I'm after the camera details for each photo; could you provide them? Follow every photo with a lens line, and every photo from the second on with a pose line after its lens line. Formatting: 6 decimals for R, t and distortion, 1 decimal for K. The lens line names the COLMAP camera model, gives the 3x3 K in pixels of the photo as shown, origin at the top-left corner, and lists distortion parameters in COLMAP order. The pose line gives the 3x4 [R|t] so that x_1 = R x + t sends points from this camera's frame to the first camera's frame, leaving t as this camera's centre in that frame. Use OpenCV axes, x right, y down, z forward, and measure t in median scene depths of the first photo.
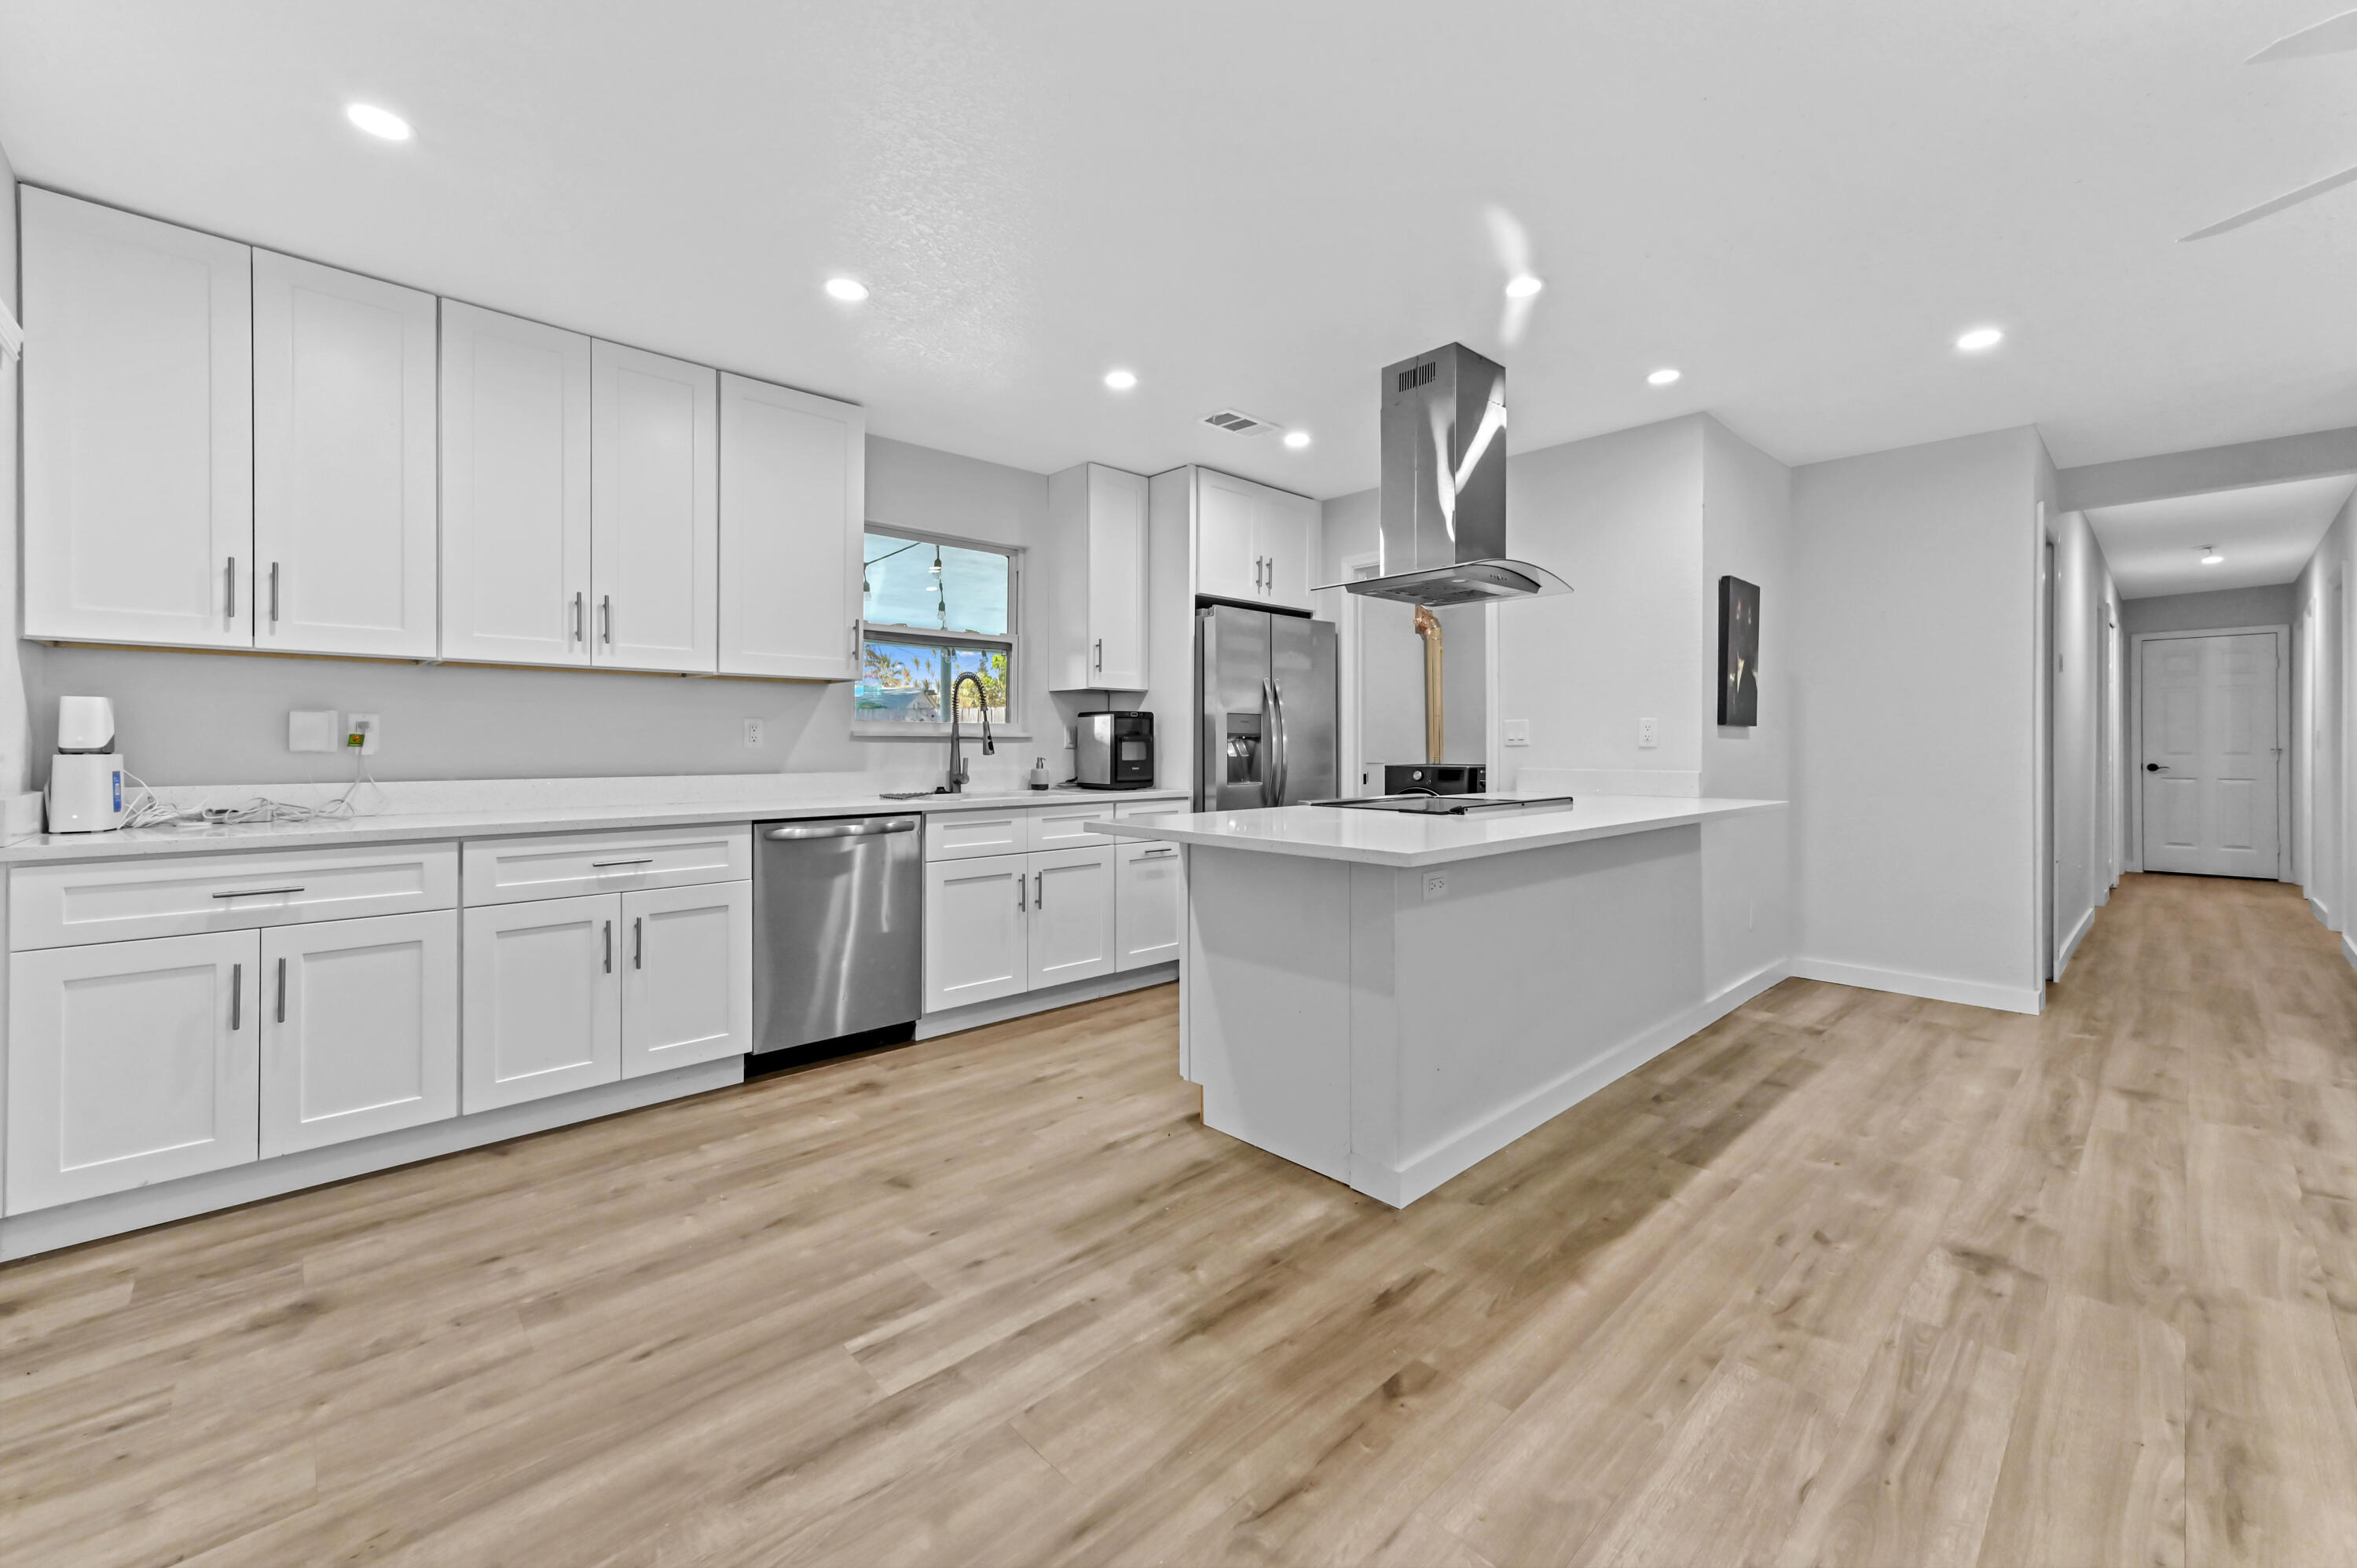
lens RADIAL K [[947.5, 0, 1184.7], [0, 947.5, 752.4], [0, 0, 1]] dist [0.016248, 0.000095]
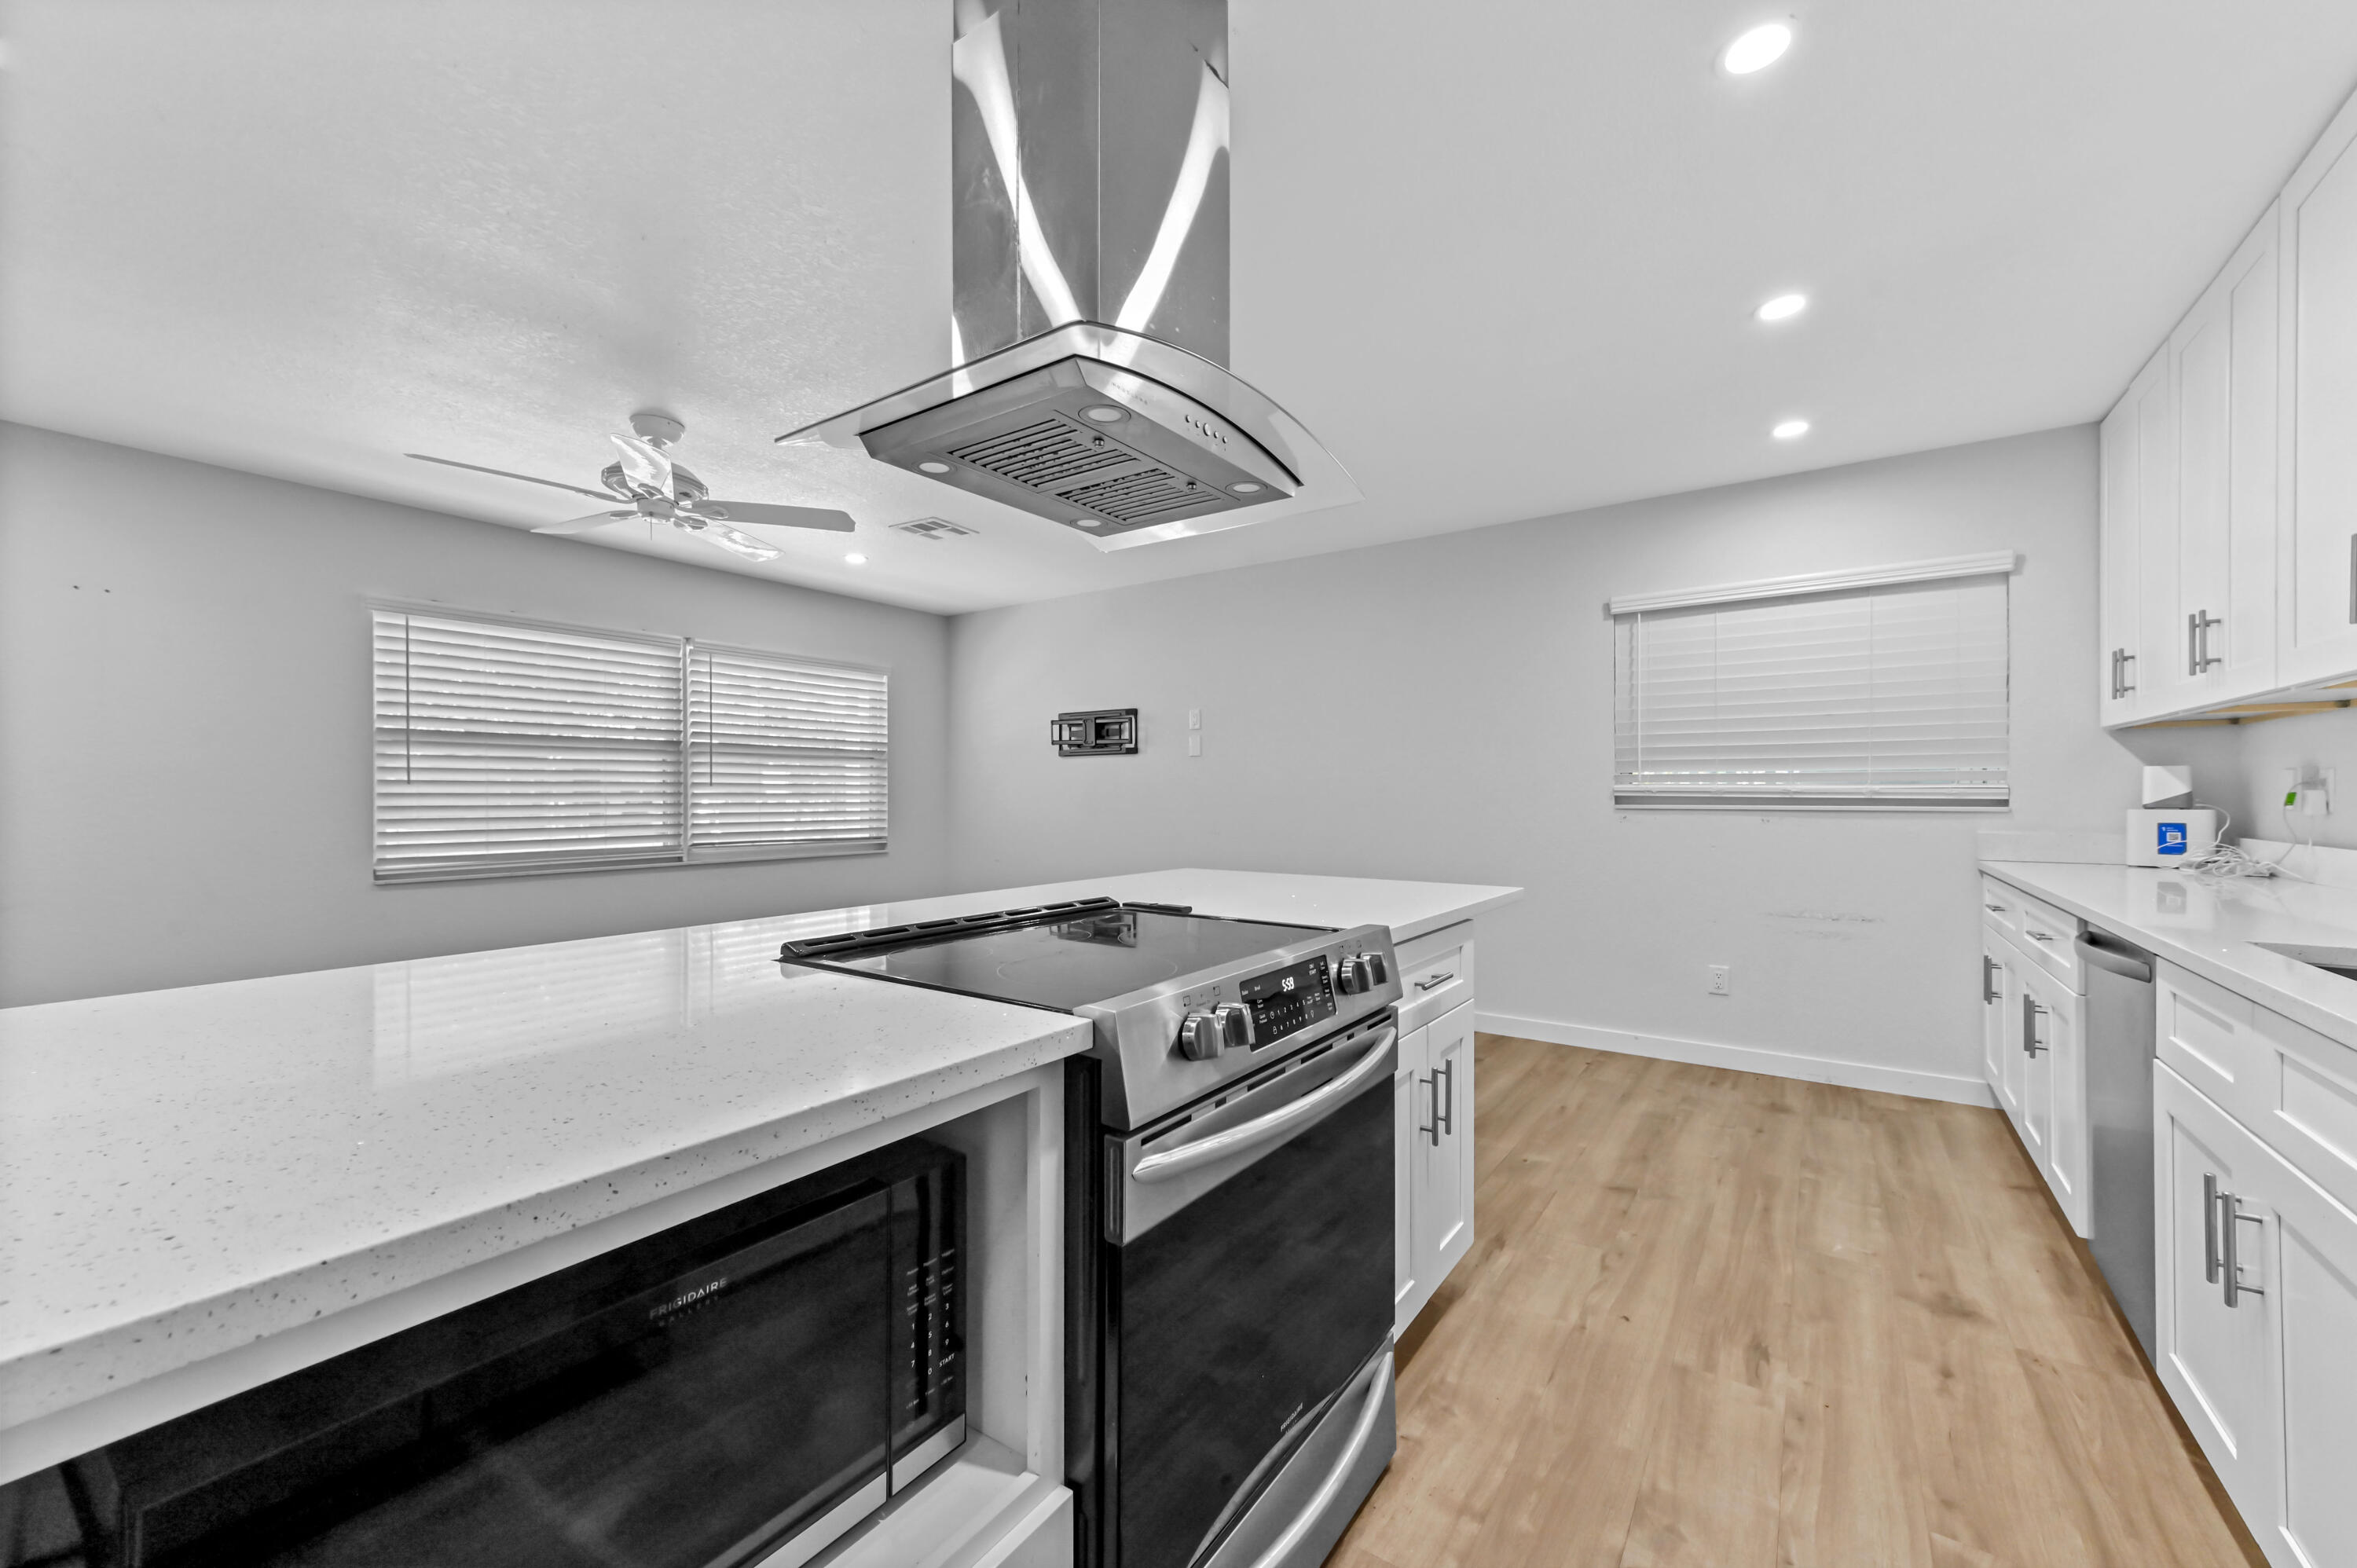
lens RADIAL K [[925.9, 0, 1178.5], [0, 925.9, 784.0], [0, 0, 1]] dist [0.014949, -0.000095]
pose [[-0.979453, -0.000139, -0.201673, 0.430265], [0.000443, 0.999996, -0.002840, -0.025978], [0.201673, -0.002871, -0.979449, 1.939362]]
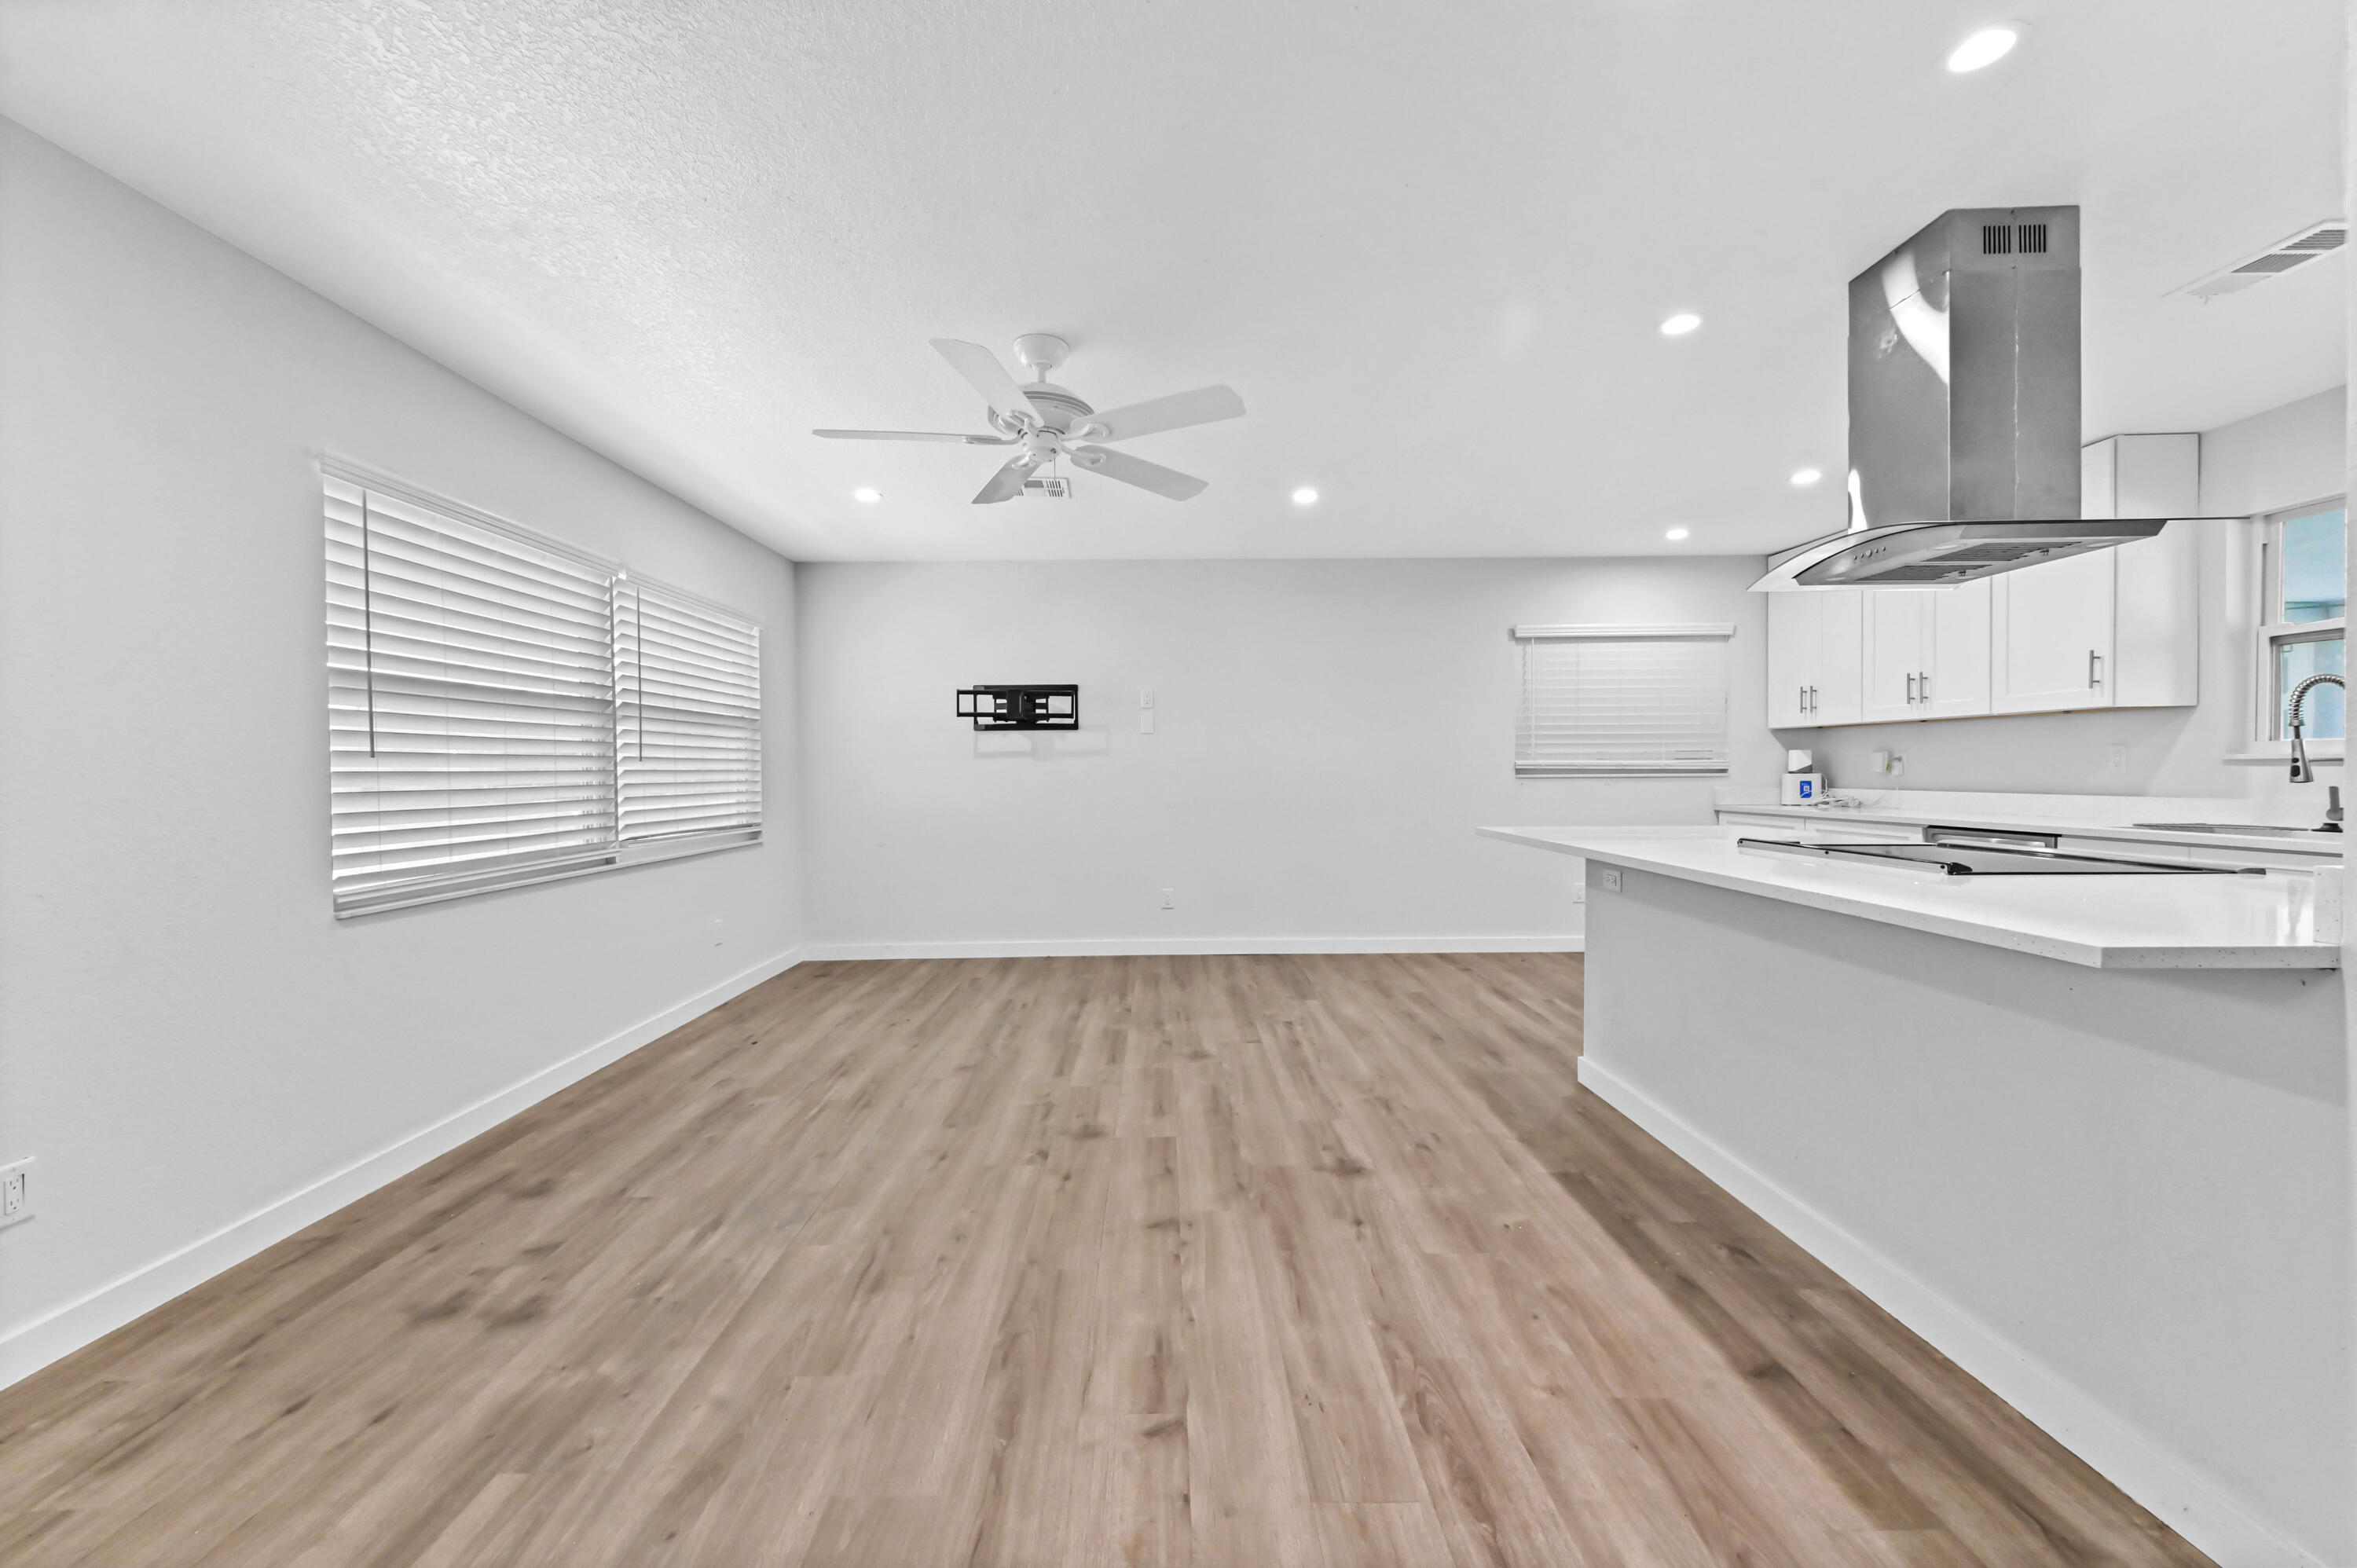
lens RADIAL K [[932.8, 0, 1178.5], [0, 932.8, 784.0], [0, 0, 1]] dist [0.015732, 0.000072]
pose [[-0.677506, 0.017966, -0.735298, 1.616958], [0.001621, 0.999736, 0.022933, -0.025056], [0.735515, 0.014345, -0.677356, 1.424649]]
